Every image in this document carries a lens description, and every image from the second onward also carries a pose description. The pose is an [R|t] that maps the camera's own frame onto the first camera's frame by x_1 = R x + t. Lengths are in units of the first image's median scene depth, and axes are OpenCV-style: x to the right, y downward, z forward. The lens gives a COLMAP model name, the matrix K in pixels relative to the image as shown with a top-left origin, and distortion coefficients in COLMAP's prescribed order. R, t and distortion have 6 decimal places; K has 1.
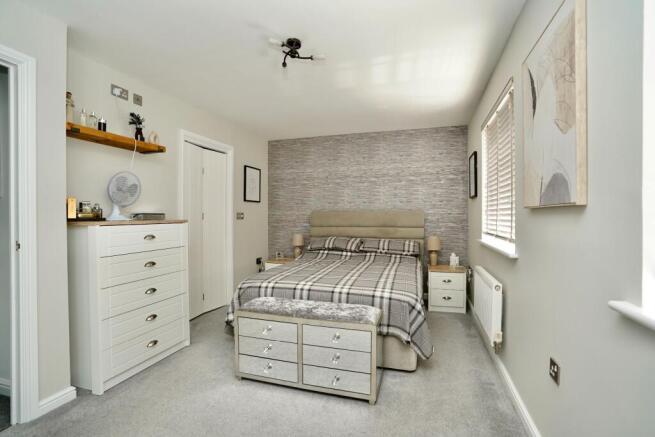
lens RADIAL K [[305.6, 0, 320.0], [0, 305.6, 216.5], [0, 0, 1]] dist [-0.048943, 0.014231]
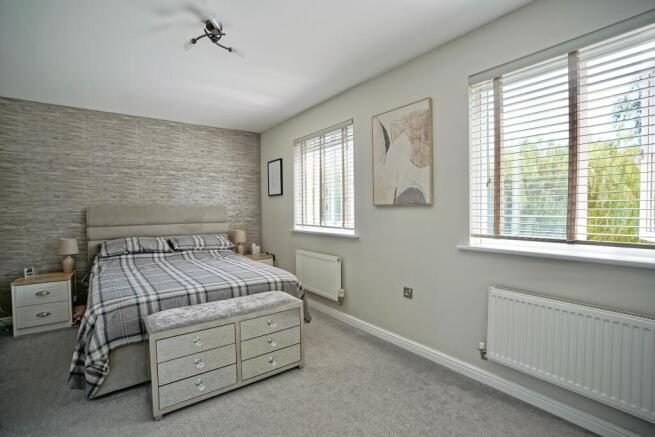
lens RADIAL K [[307.5, 0, 327.5], [0, 307.5, 218.5], [0, 0, 1]] dist [-0.099054, 0.053300]
pose [[0.578206, -0.028947, 0.815377, -0.345945], [0.014501, 0.999577, 0.025204, 0.001617], [-0.815762, -0.002749, 0.578381, 0.107520]]
